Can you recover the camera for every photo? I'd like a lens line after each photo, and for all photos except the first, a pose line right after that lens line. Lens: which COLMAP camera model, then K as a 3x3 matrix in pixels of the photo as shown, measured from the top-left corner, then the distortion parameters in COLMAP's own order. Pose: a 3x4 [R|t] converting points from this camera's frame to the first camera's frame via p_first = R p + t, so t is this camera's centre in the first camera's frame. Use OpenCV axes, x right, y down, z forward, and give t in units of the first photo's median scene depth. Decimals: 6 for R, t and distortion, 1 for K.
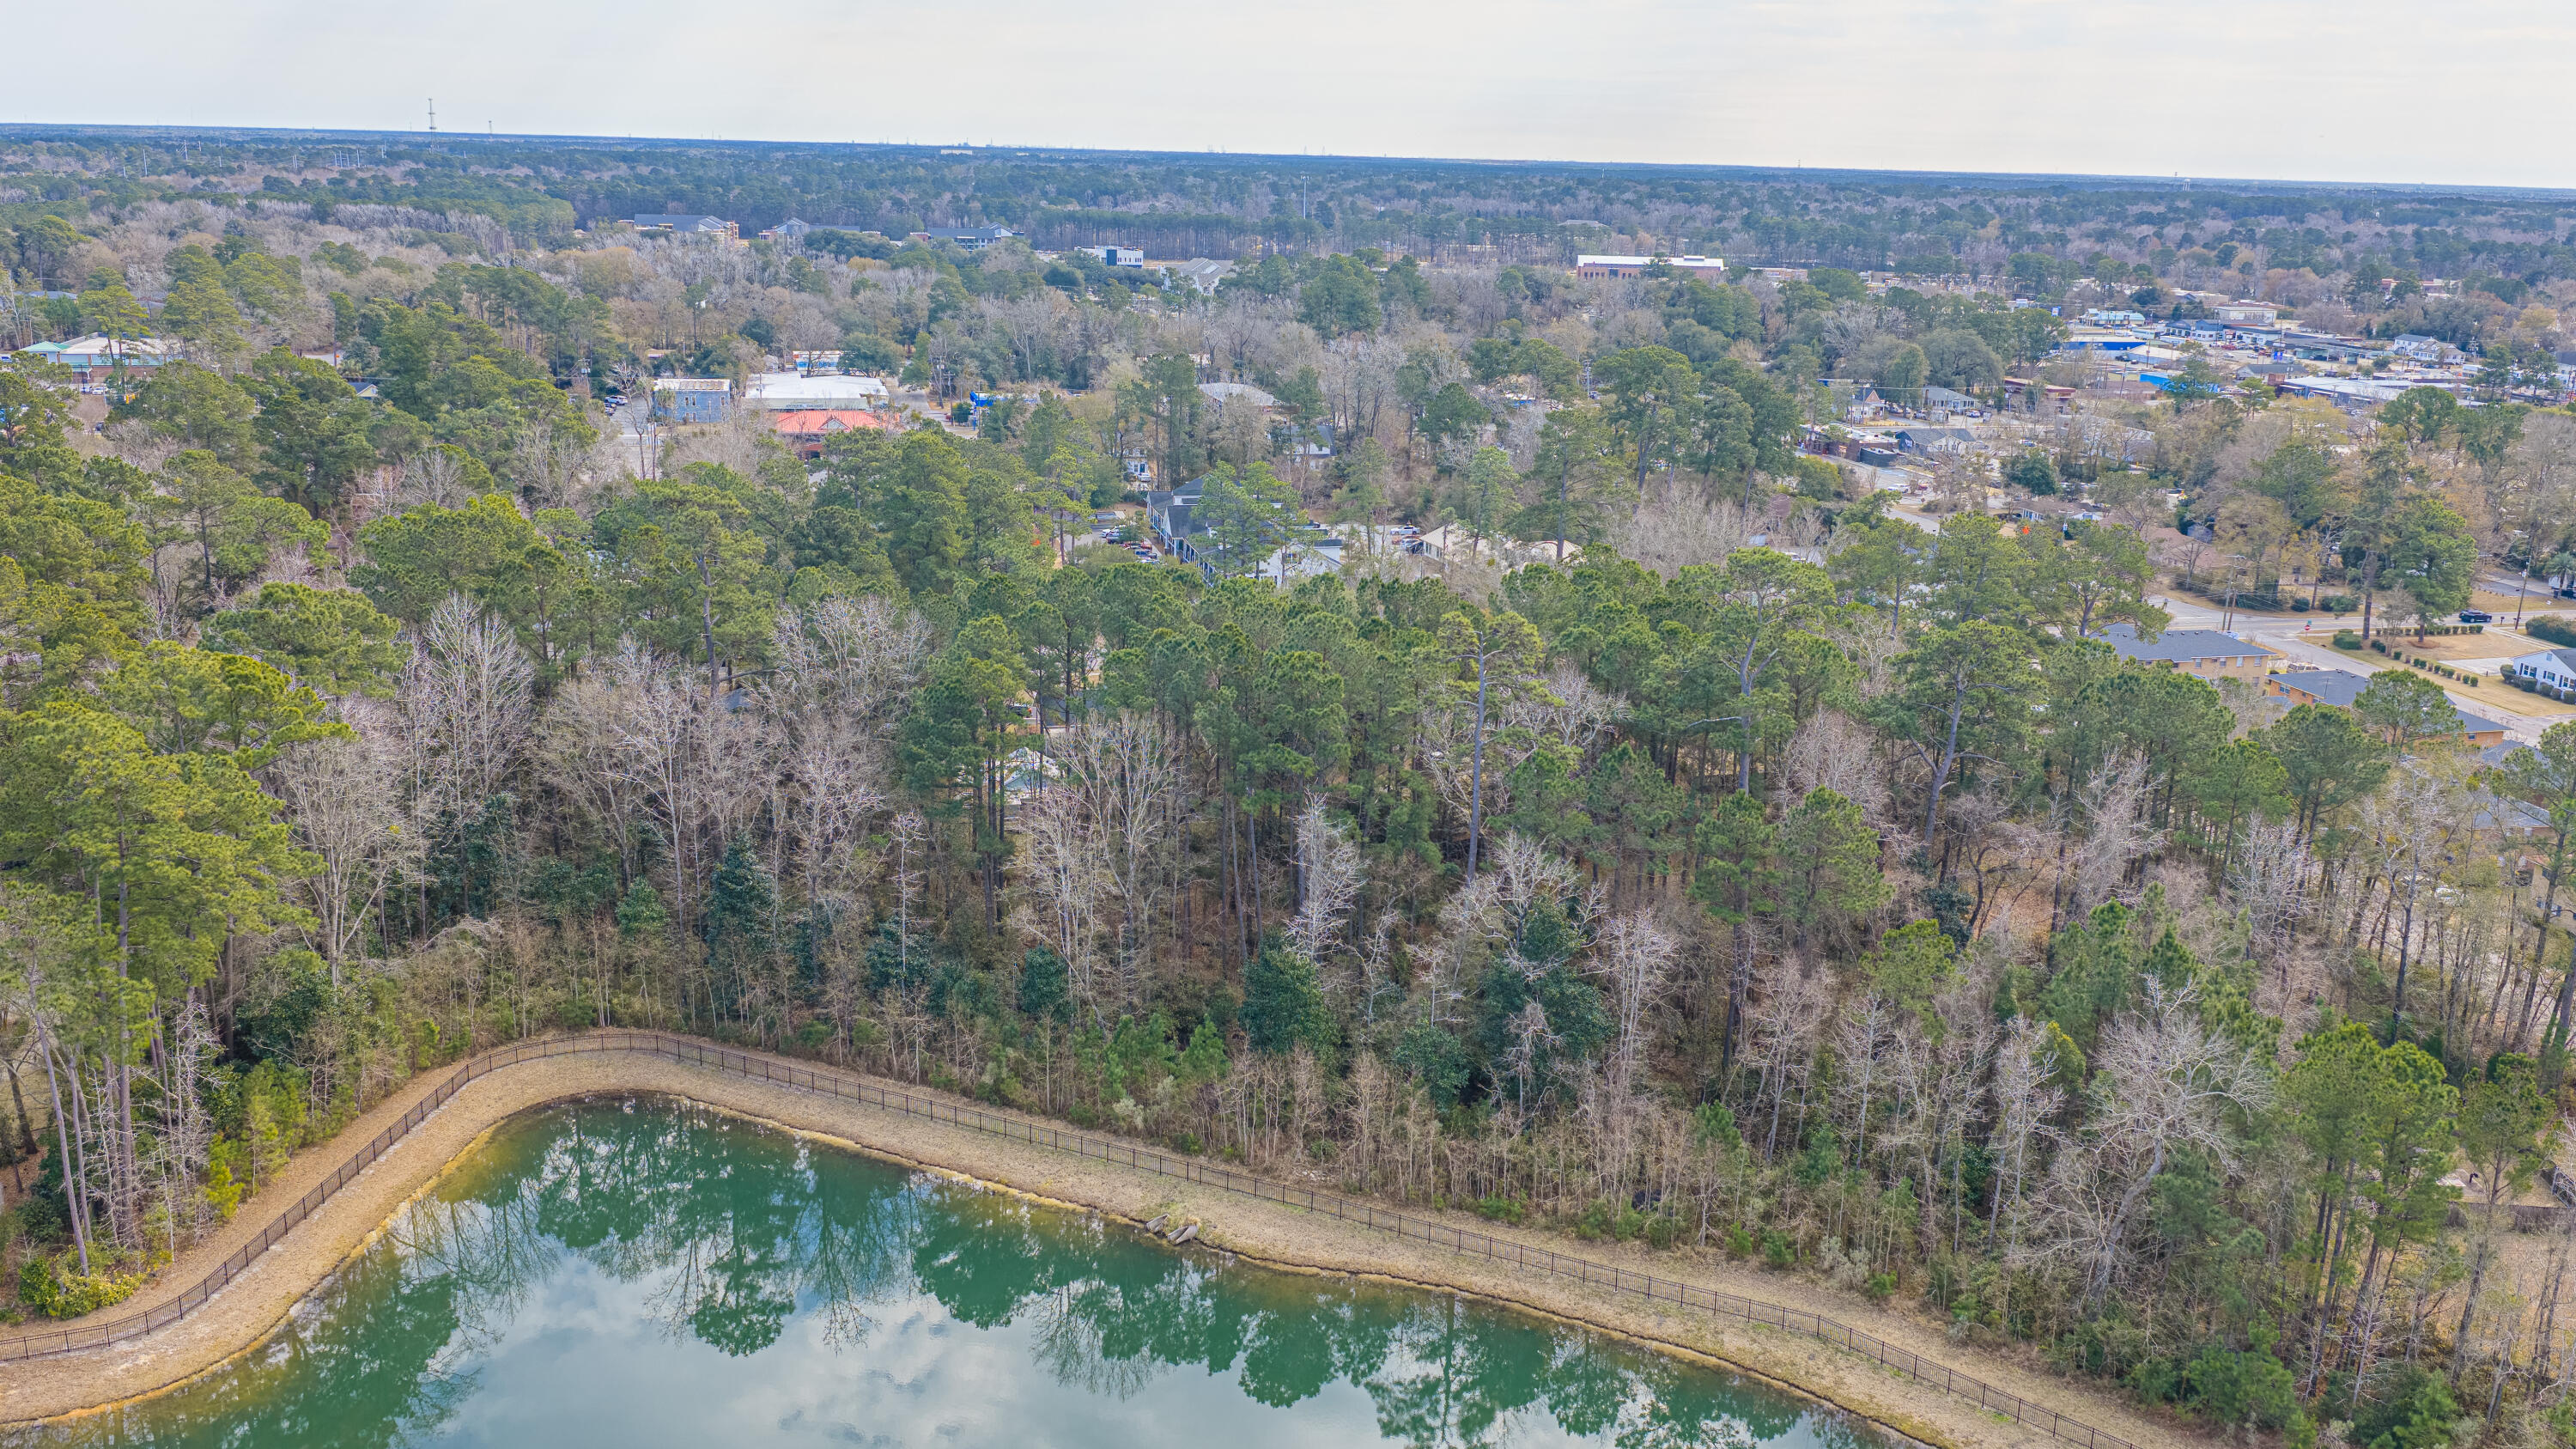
lens RADIAL K [[2115.9, 0, 1283.0], [0, 2115.9, 723.1], [0, 0, 1]] dist [0.025953, -0.049941]
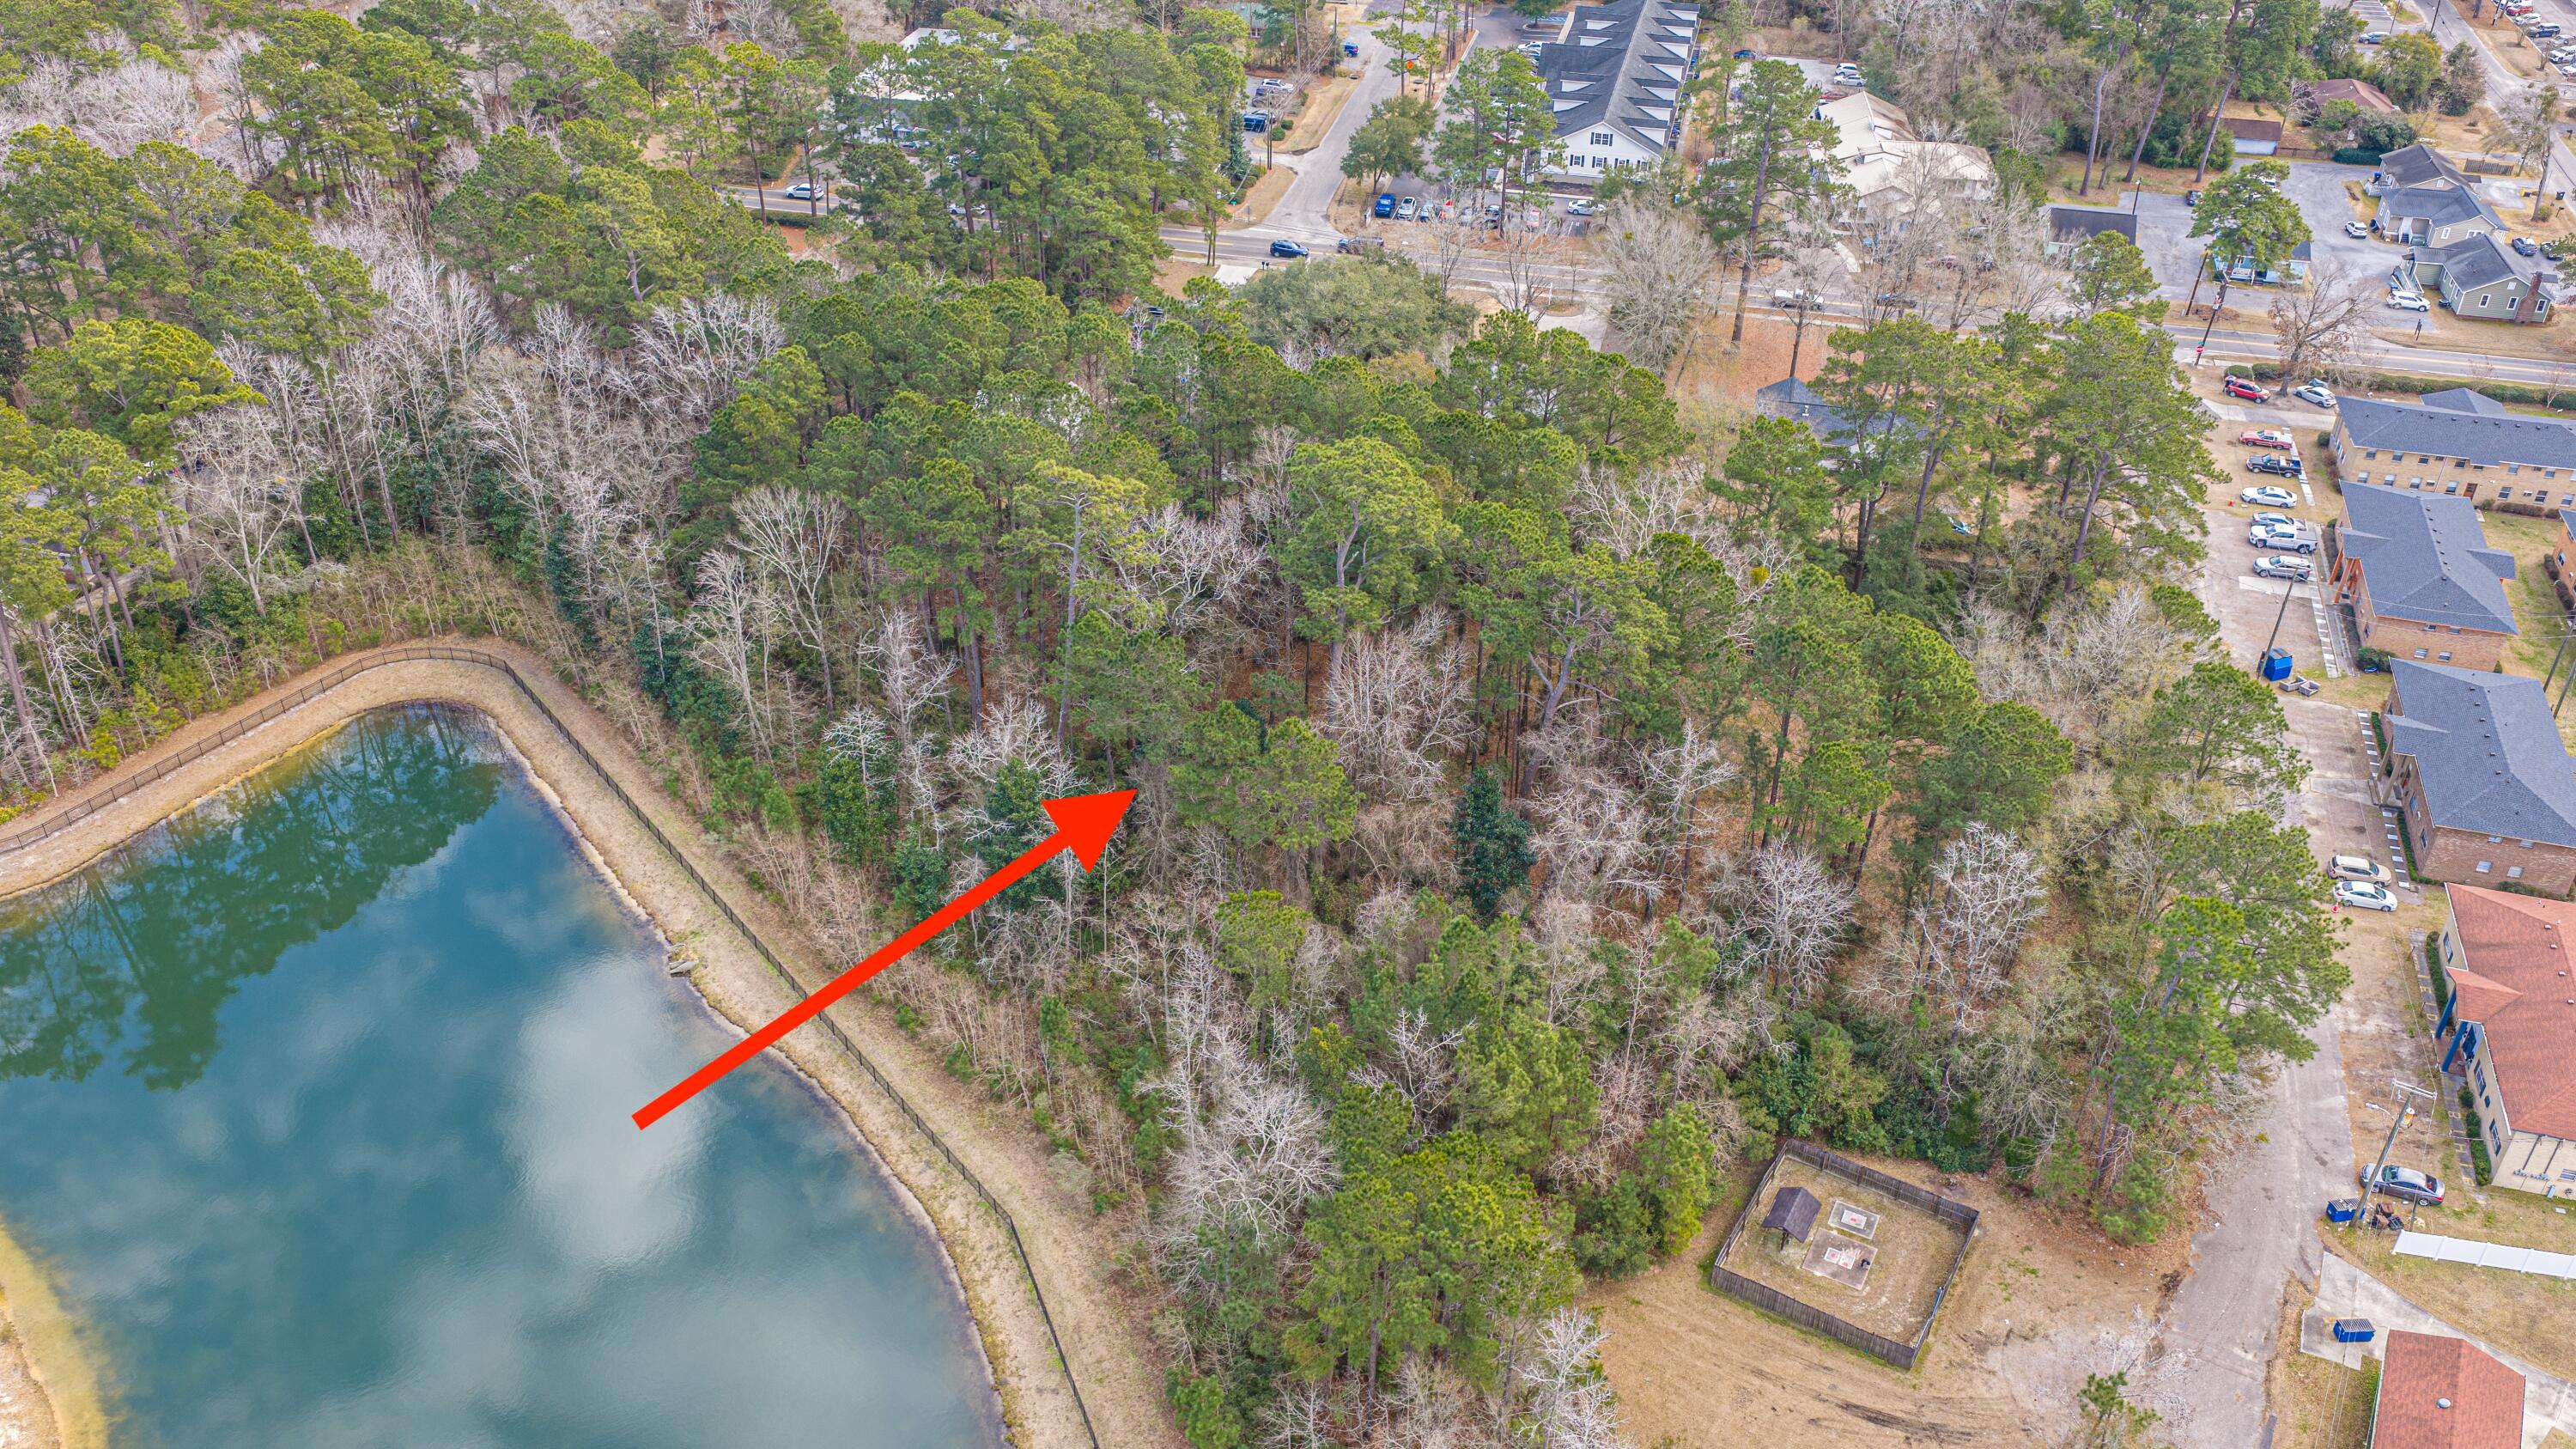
lens RADIAL K [[2121.4, 0, 1304.2], [0, 2121.4, 710.4], [0, 0, 1]] dist [0.031754, -0.060938]
pose [[0.897052, 0.236248, -0.373477, 0.618645], [-0.104060, 0.934270, 0.341044, -0.309863], [0.429499, -0.267070, 0.862673, 0.130259]]
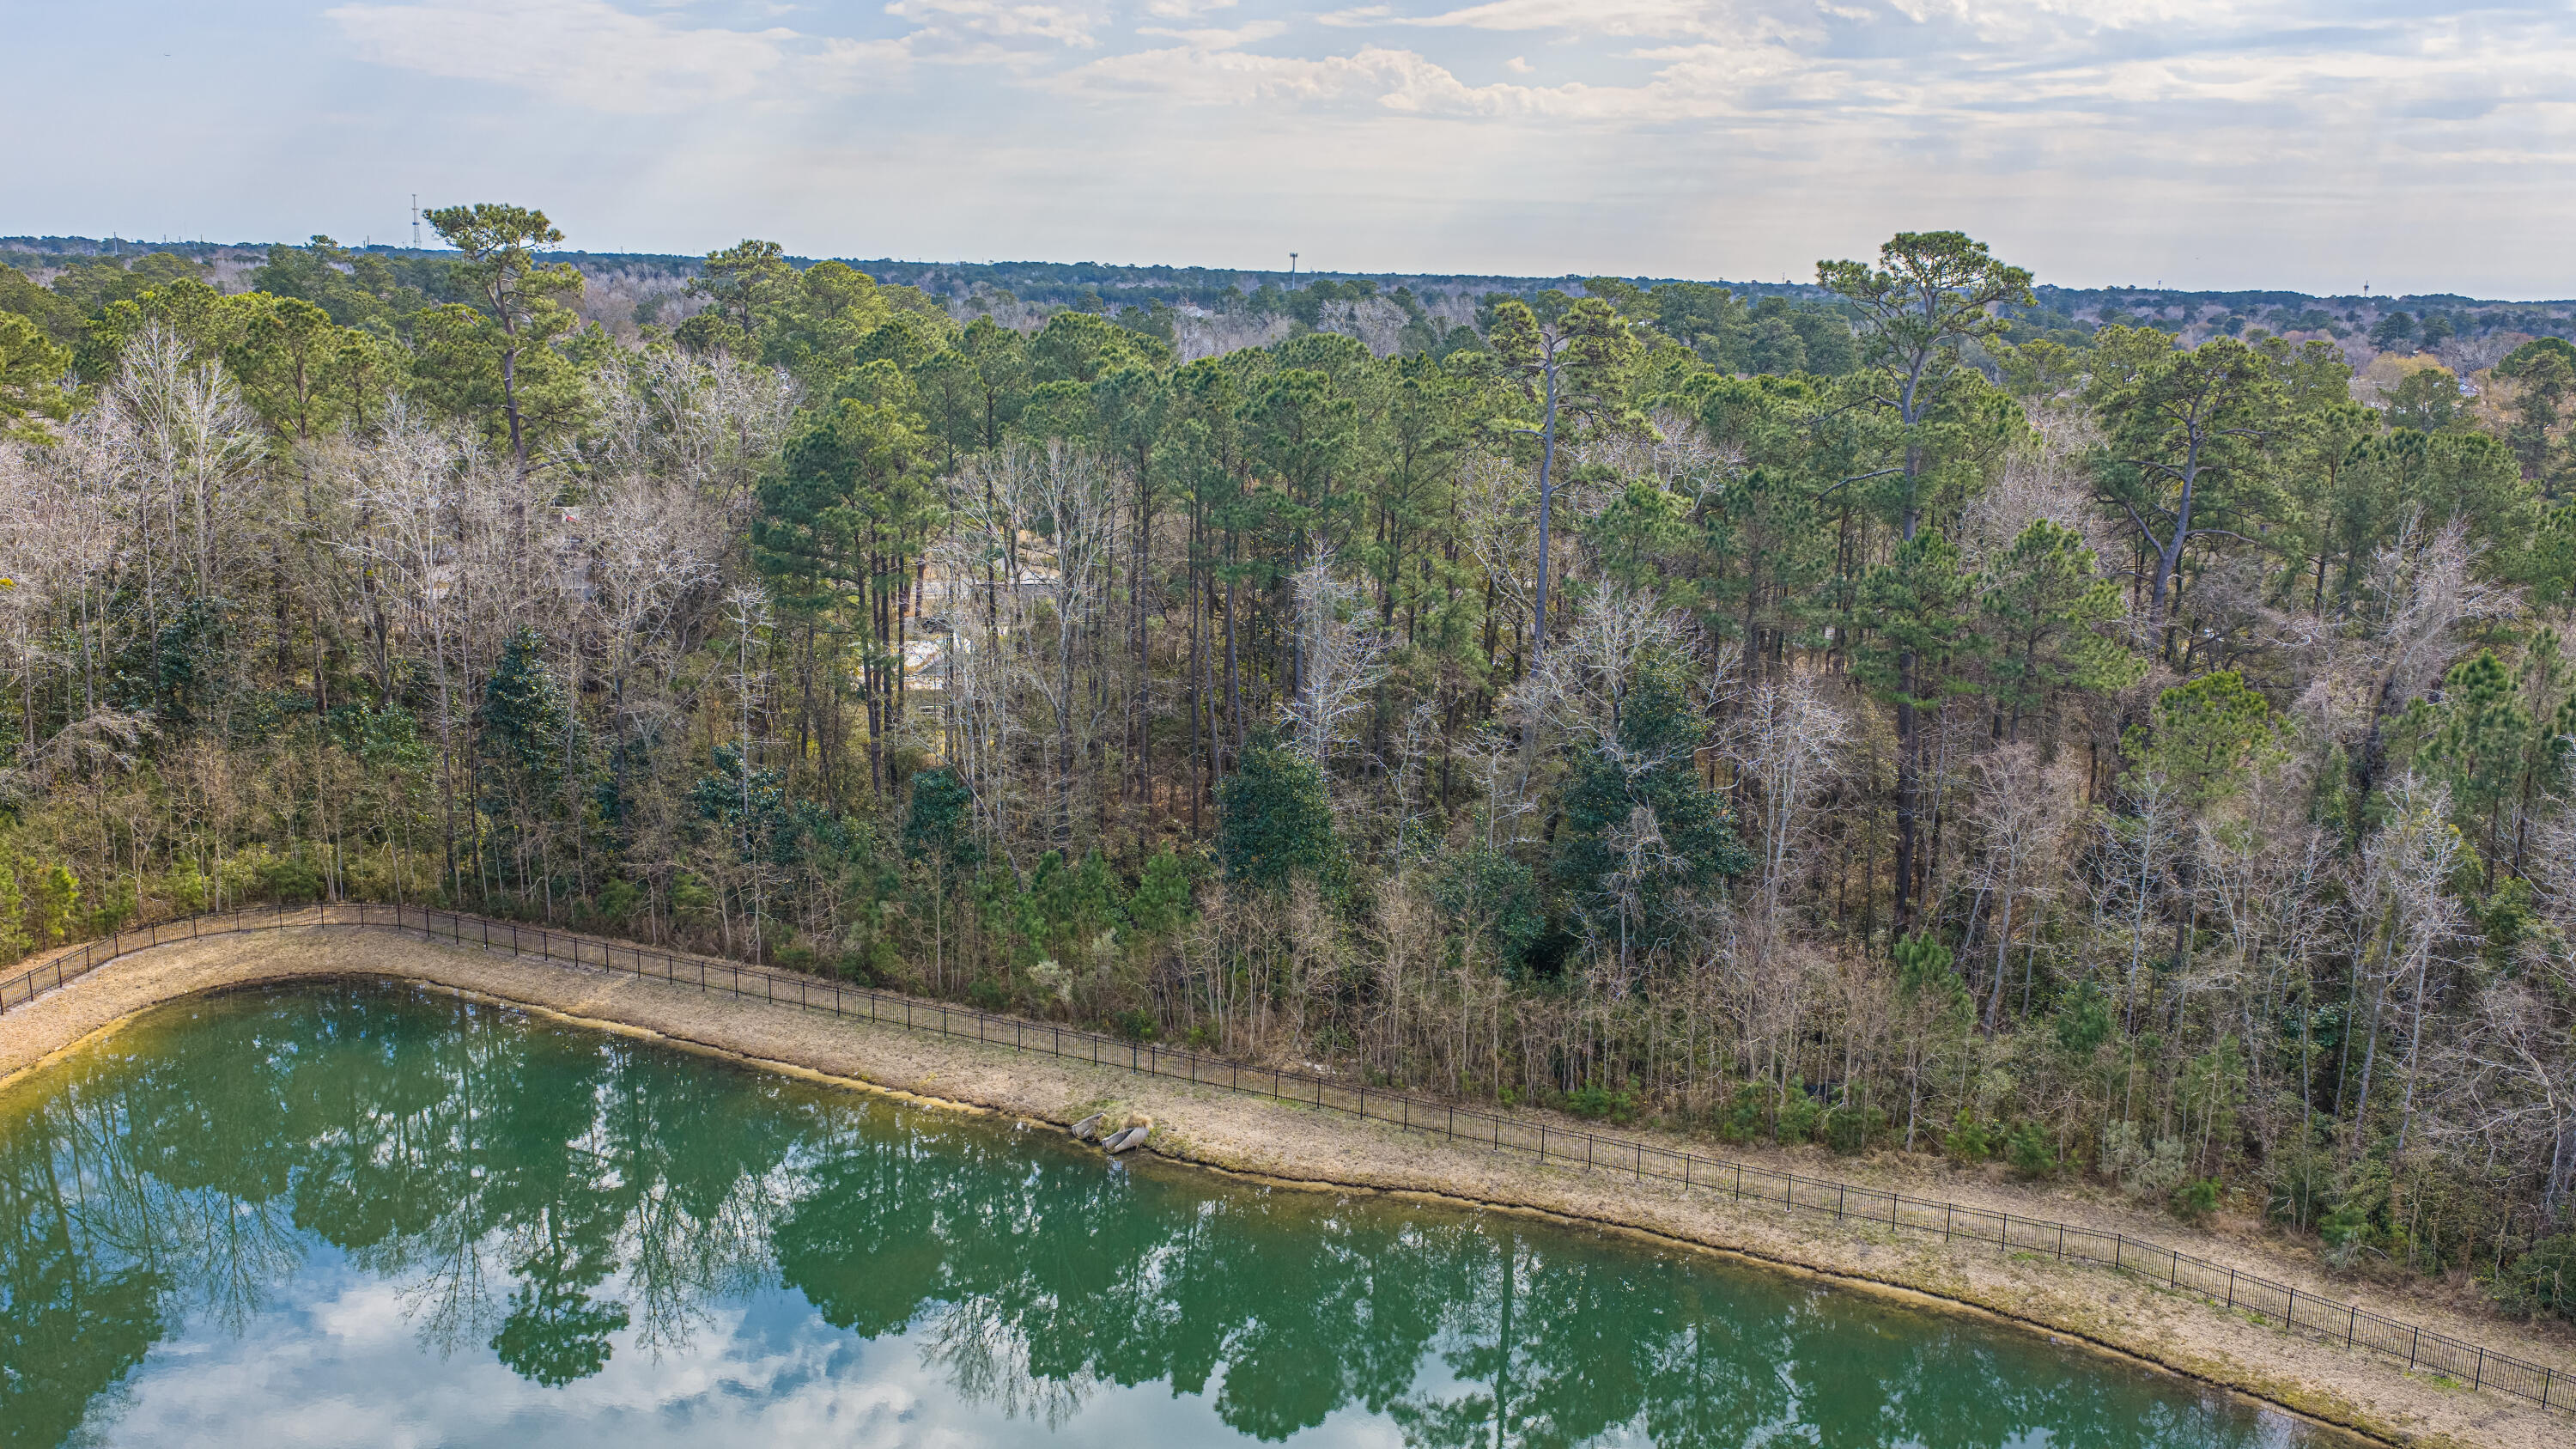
lens RADIAL K [[2116.4, 0, 1284.8], [0, 2116.4, 723.8], [0, 0, 1]] dist [0.028983, -0.057478]
pose [[0.999981, -0.001155, 0.006048, -0.000882], [0.001481, 0.998528, -0.054211, 0.131610], [-0.005976, 0.054219, 0.998511, 0.293564]]
